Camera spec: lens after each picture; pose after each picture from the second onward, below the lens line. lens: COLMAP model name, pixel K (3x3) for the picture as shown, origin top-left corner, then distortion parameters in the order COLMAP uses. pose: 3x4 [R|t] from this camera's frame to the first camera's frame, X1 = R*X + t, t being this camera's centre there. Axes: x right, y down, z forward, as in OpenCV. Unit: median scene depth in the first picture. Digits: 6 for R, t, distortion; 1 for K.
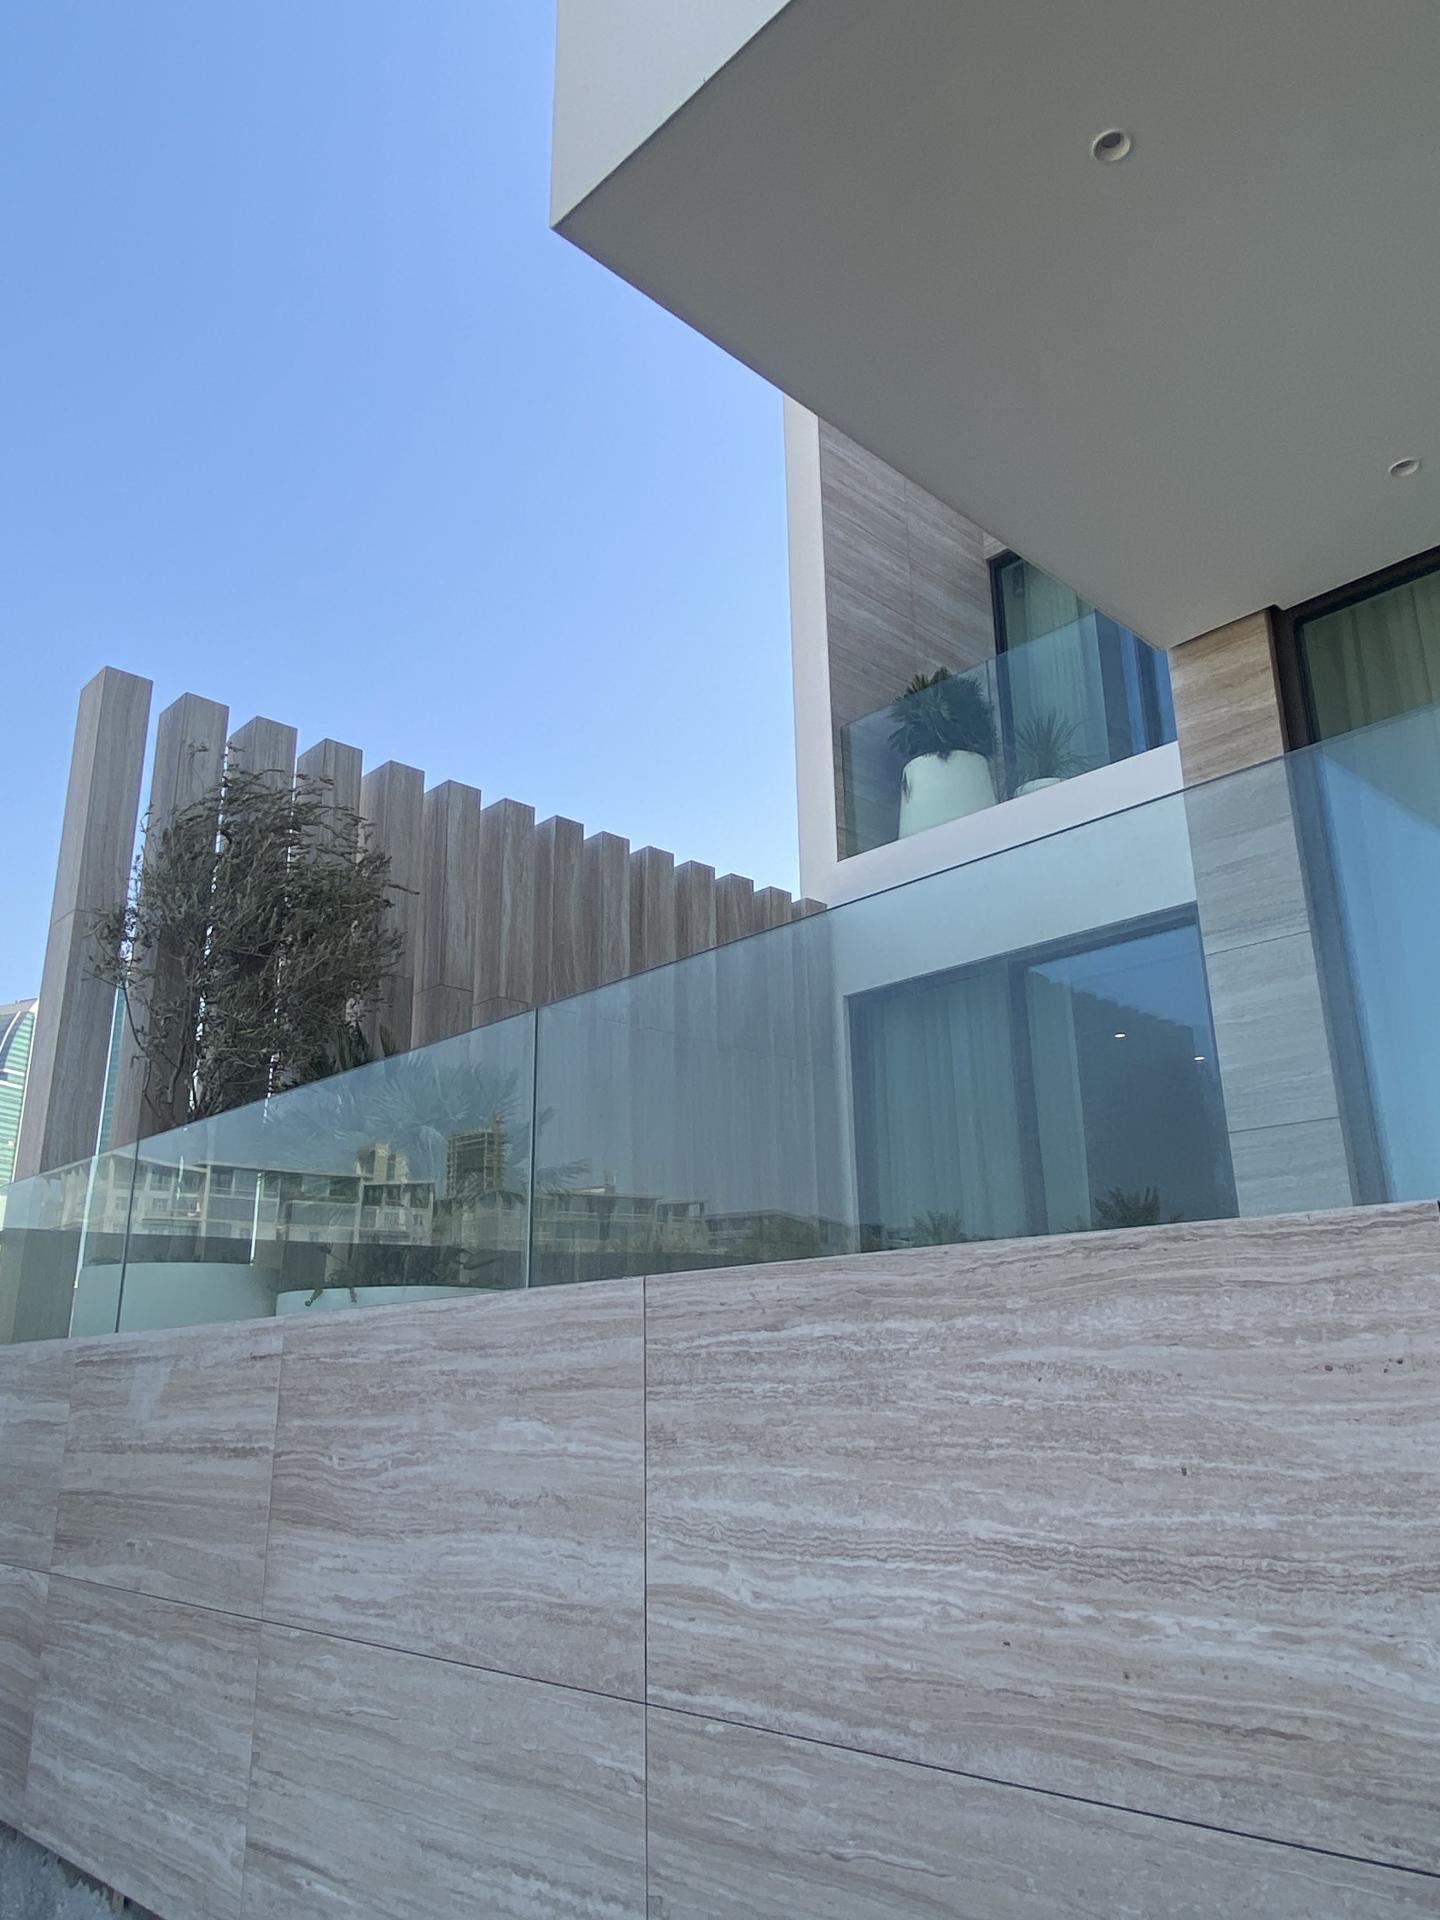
lens RADIAL K [[1366.9, 0, 717.6], [0, 1366.9, 968.1], [0, 0, 1]] dist [-0.005104, -0.001583]
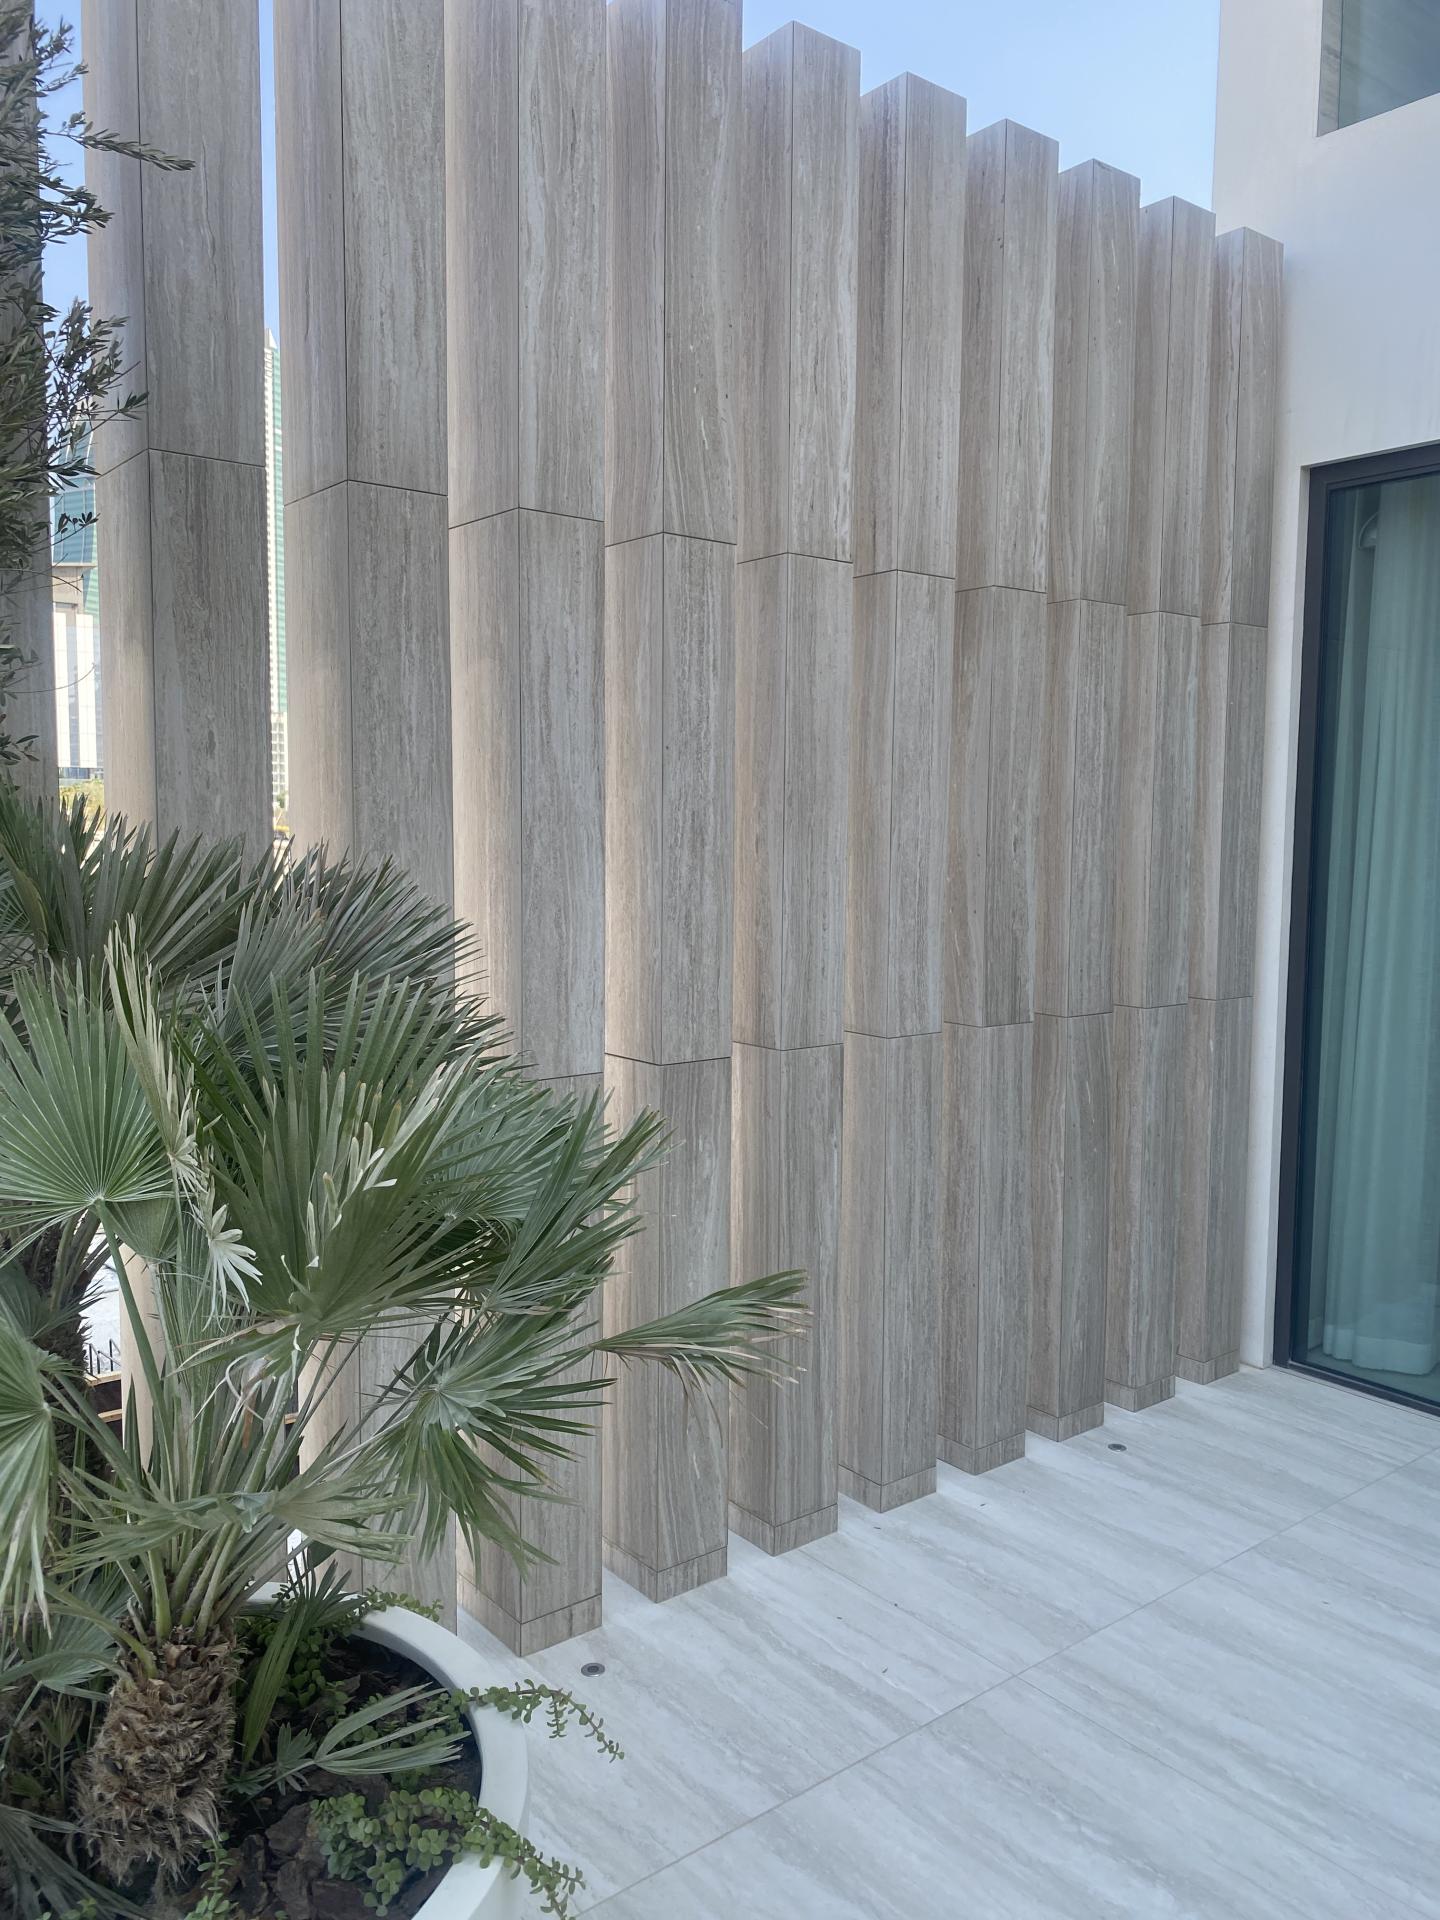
lens RADIAL K [[1453.0, 0, 707.1], [0, 1453.0, 942.8], [0, 0, 1]] dist [-0.008073, -0.002526]
pose [[0.994971, 0.033508, -0.094388, -0.067011], [0.003941, 0.928549, 0.371188, -0.014928], [0.100082, -0.369693, 0.923748, 0.586118]]
